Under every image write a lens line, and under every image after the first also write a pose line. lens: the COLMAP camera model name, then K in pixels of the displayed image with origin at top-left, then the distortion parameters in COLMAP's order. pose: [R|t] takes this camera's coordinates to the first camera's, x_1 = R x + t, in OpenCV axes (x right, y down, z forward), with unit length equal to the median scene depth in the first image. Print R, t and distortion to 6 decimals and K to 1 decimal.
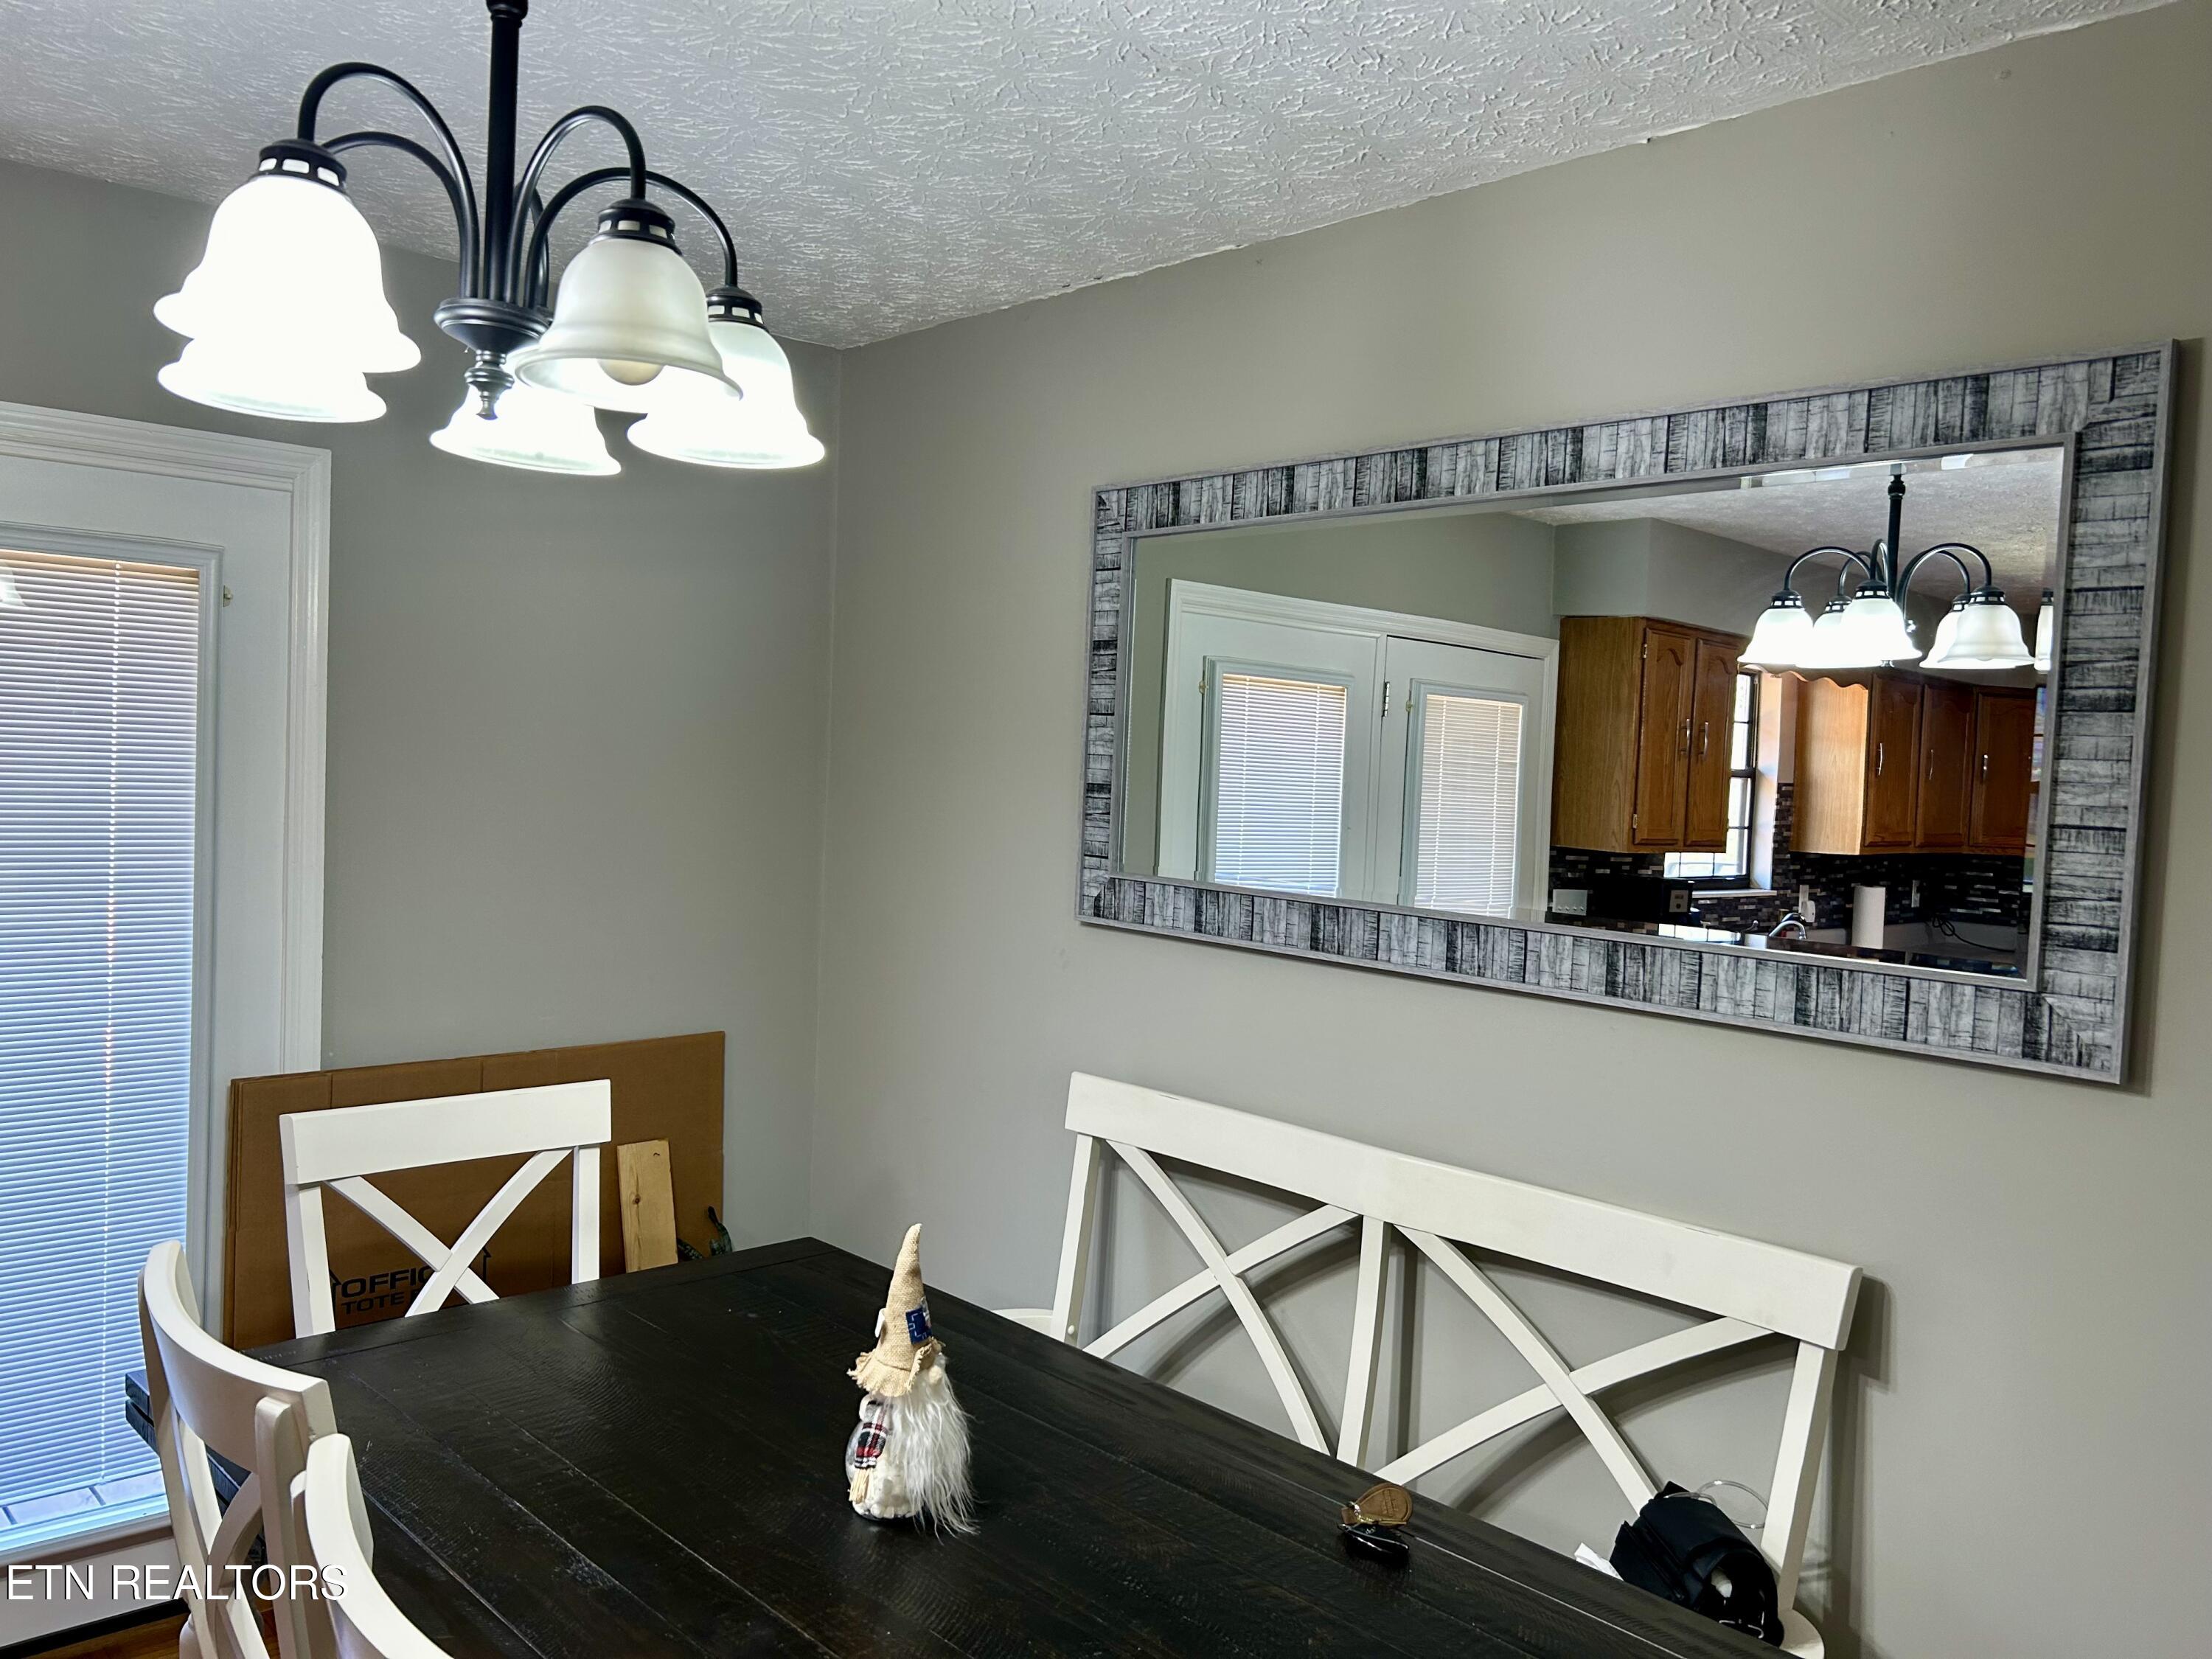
lens RADIAL K [[1740.8, 0, 1106.0], [0, 1740.8, 829.5], [0, 0, 1]] dist [0.089055, -0.001260]
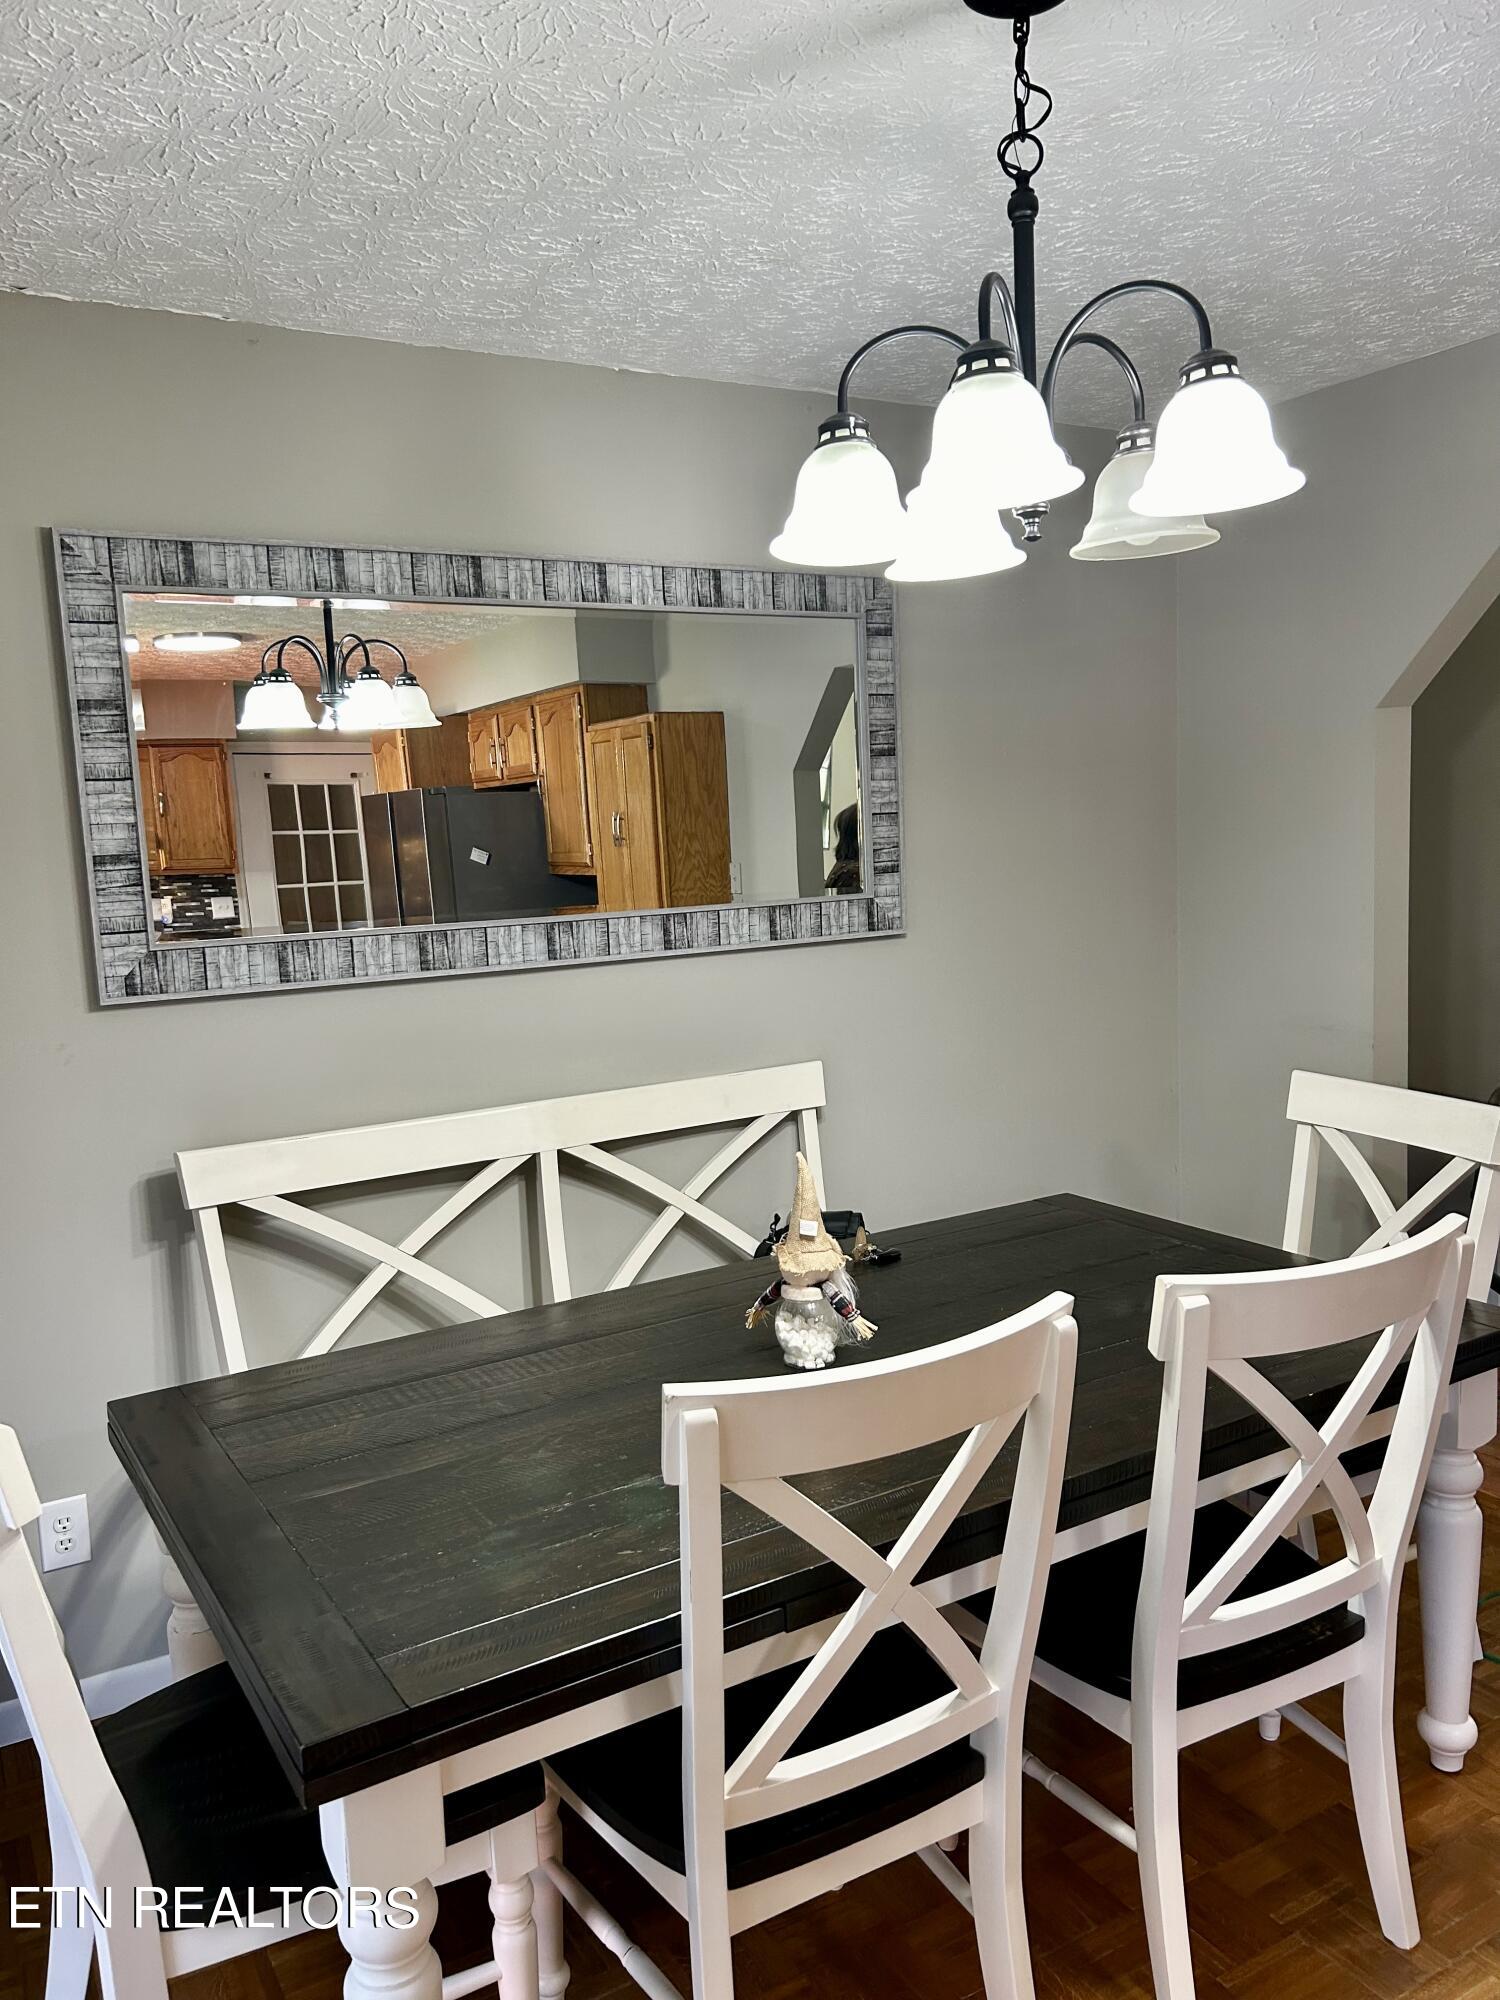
lens RADIAL K [[1514.6, 0, 750.0], [0, 1514.6, 1000.0], [0, 0, 1]] dist [0.063554, -0.055114]
pose [[0.200174, -0.173999, 0.964186, -0.964299], [0.089611, 0.983231, 0.158832, -0.064864], [-0.975654, 0.054608, 0.212409, 0.638028]]
